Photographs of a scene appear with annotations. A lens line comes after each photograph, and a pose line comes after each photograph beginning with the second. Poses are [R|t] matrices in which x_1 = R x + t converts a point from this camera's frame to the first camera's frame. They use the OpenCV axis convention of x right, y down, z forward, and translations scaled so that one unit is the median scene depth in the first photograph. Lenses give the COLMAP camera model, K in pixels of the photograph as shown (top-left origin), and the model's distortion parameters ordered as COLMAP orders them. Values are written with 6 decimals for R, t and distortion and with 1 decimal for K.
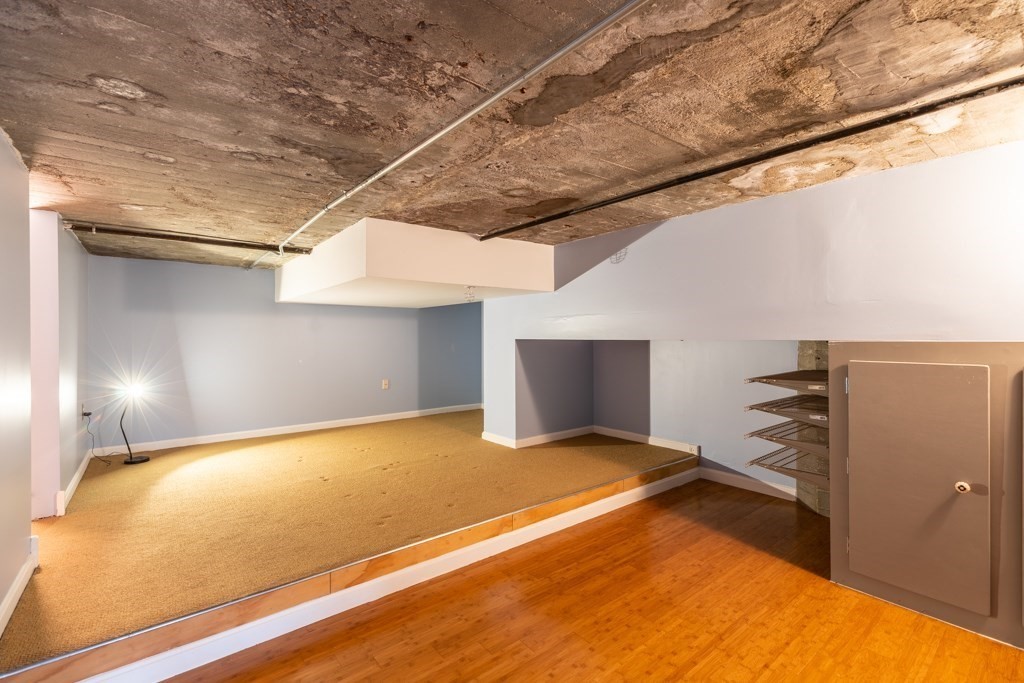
lens RADIAL K [[460.0, 0, 513.0], [0, 460.0, 338.6], [0, 0, 1]] dist [0.004144, -0.000945]
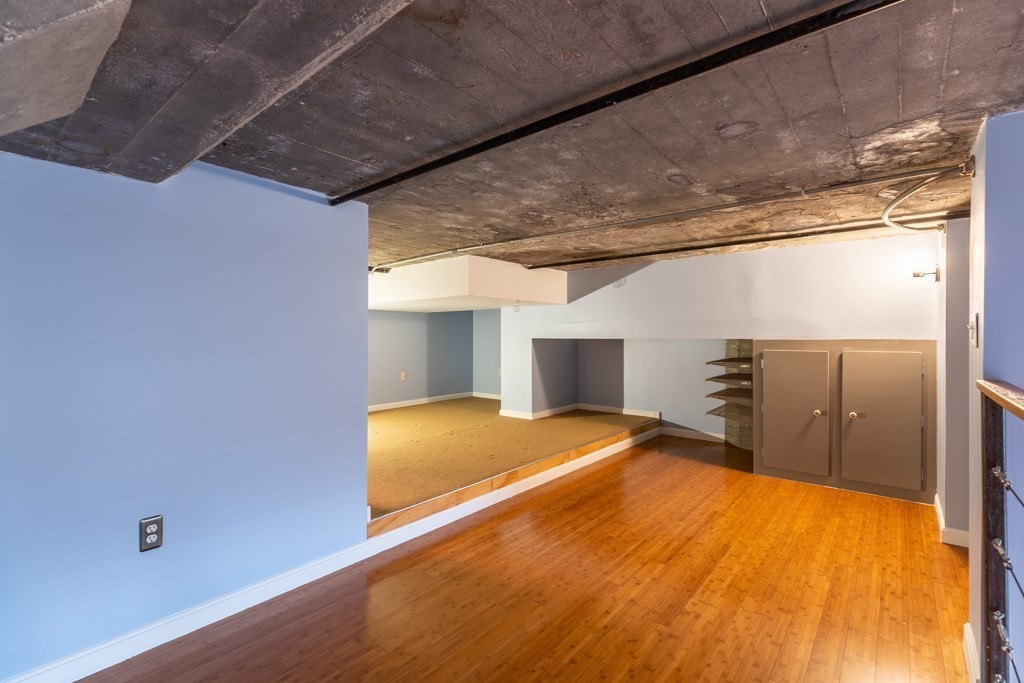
lens RADIAL K [[460.0, 0, 513.9], [0, 460.0, 339.8], [0, 0, 1]] dist [0.004144, -0.000945]
pose [[0.980866, -0.000130, 0.194685, -0.402785], [-0.000536, 0.999994, 0.003365, 0.000812], [-0.194684, -0.003404, 0.980860, -0.401837]]
